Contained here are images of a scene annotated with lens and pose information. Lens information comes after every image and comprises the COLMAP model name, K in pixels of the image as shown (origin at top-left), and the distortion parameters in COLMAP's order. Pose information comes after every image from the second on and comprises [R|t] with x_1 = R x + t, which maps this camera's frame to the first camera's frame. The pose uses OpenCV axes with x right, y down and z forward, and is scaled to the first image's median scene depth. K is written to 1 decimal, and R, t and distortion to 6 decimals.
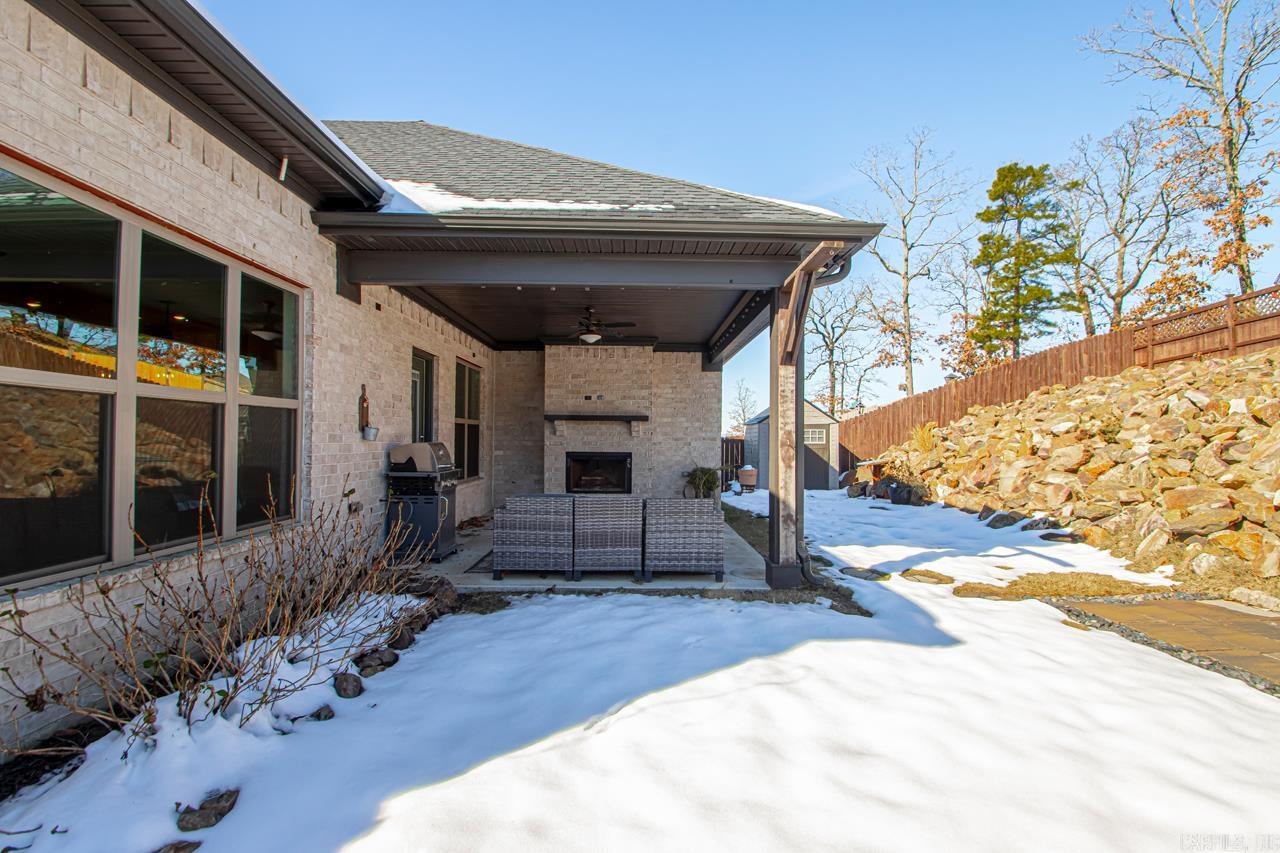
lens RADIAL K [[592.4, 0, 649.8], [0, 592.4, 426.0], [0, 0, 1]] dist [0.018766, -0.020239]
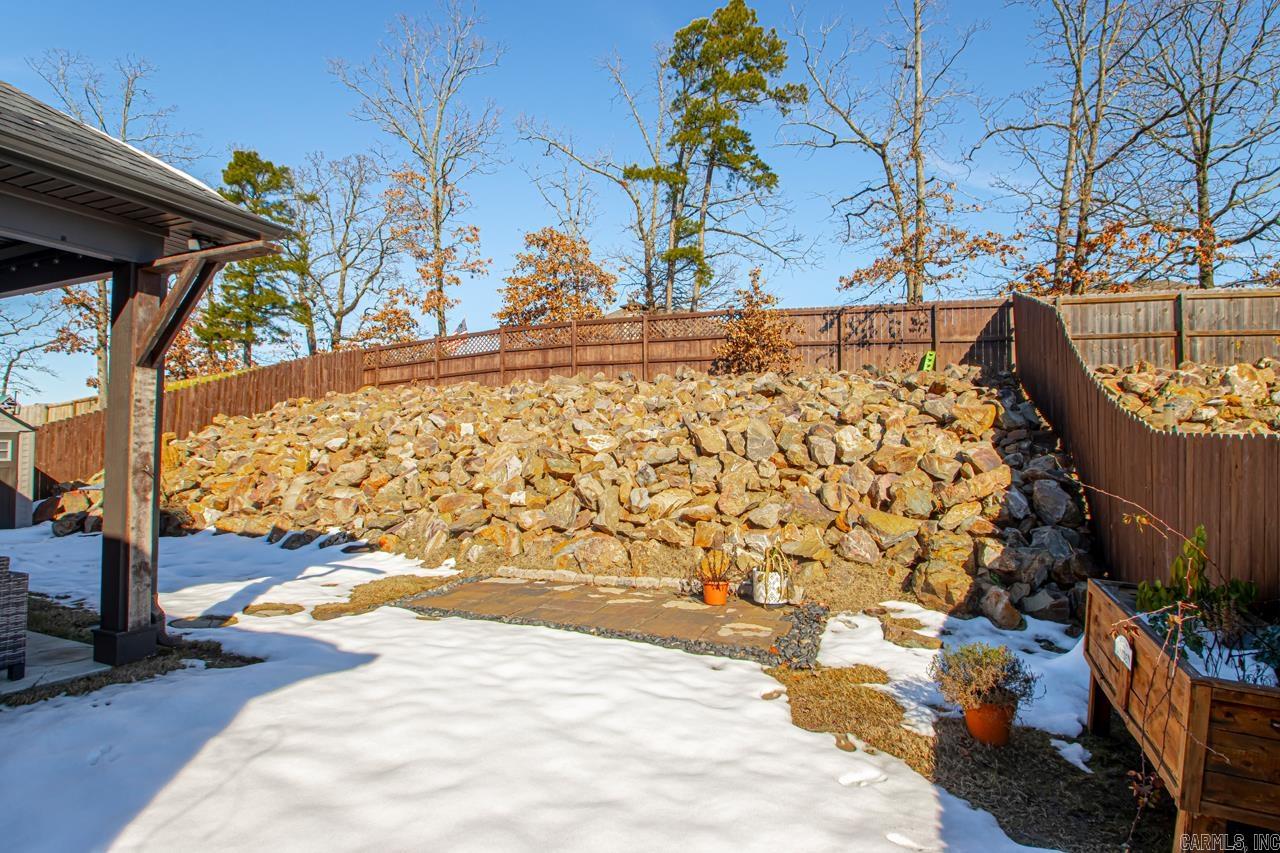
lens RADIAL K [[655.0, 0, 660.9], [0, 655.0, 428.5], [0, 0, 1]] dist [-0.000987, -0.017526]
pose [[0.410938, 0.029686, 0.911180, -0.132562], [-0.019483, 0.999527, -0.023777, -0.008608], [-0.911455, -0.007982, 0.411322, 0.025324]]
